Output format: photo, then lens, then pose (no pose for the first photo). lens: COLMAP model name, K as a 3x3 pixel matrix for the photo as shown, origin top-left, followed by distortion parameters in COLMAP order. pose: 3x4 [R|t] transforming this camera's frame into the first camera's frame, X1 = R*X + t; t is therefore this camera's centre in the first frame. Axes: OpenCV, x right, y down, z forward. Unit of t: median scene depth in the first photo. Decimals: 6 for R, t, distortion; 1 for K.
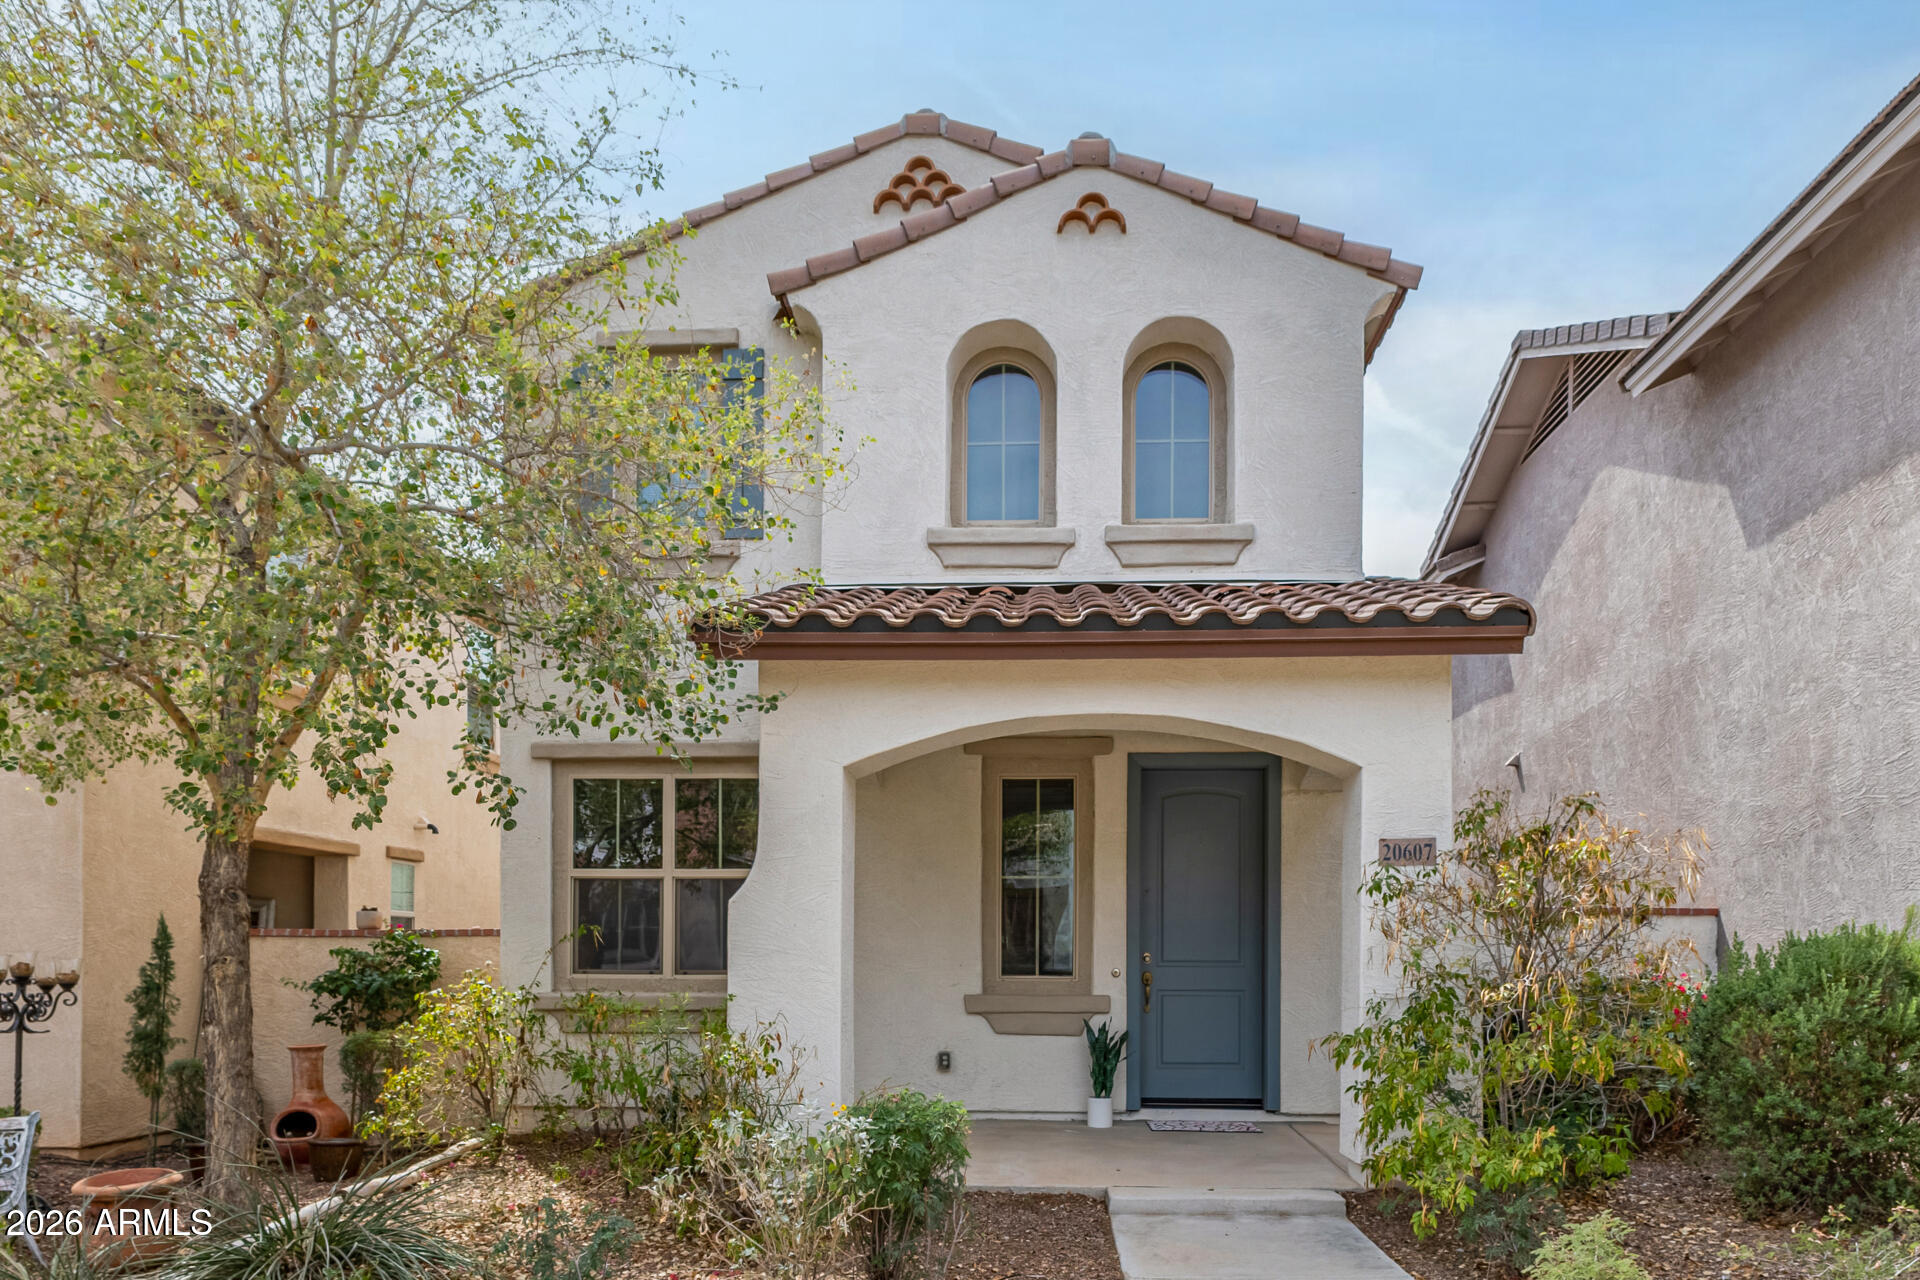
lens RADIAL K [[826.9, 0, 1015.0], [0, 826.9, 714.7], [0, 0, 1]] dist [0.004031, -0.001004]
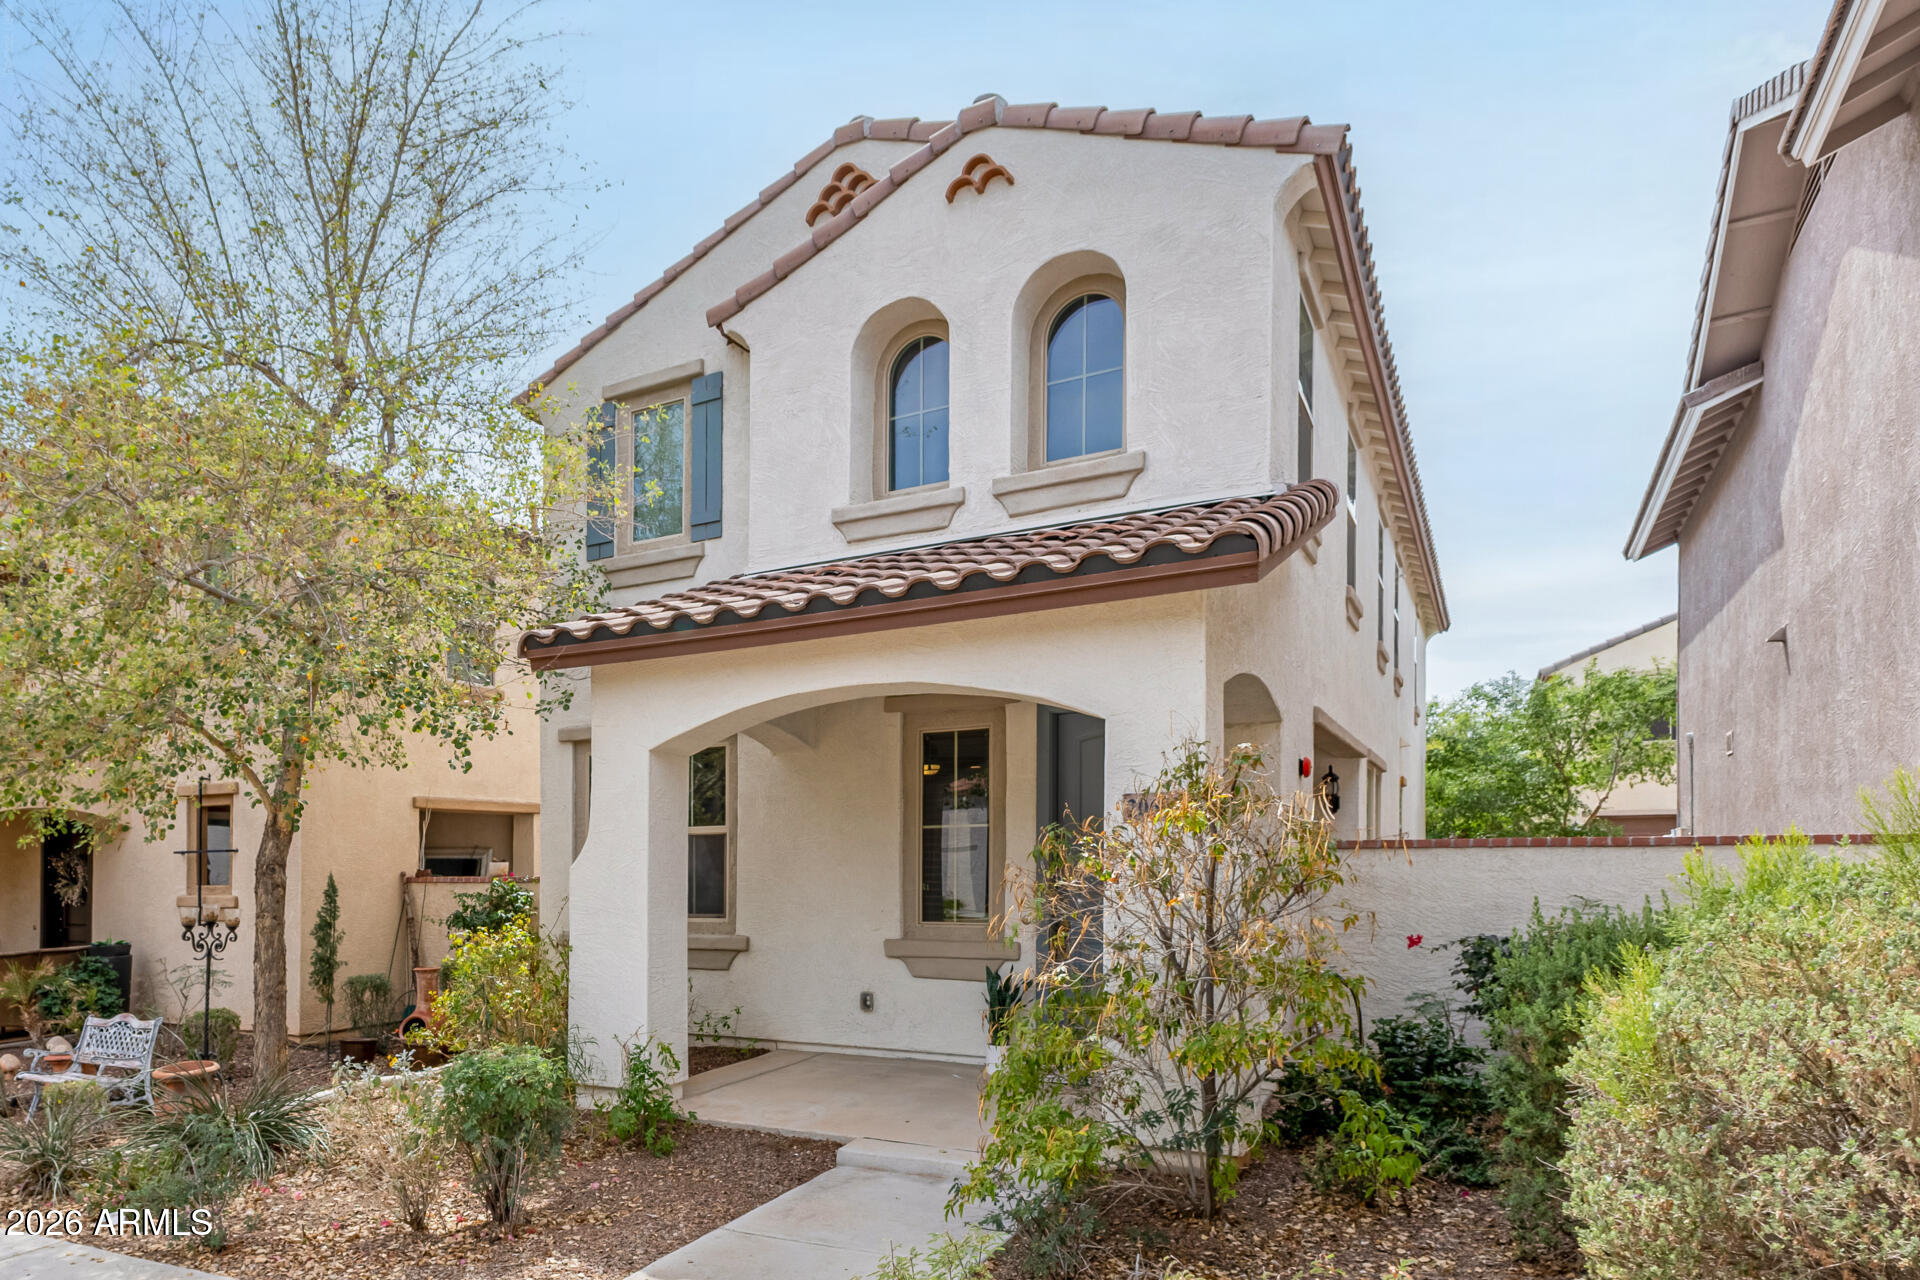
lens RADIAL K [[826.9, 0, 1058.9], [0, 826.9, 616.5], [0, 0, 1]] dist [0.004031, -0.001004]
pose [[0.939301, -0.103501, -0.327112, 0.487450], [0.100529, 0.994594, -0.026028, -0.023963], [0.328037, -0.008436, 0.944627, 0.057929]]
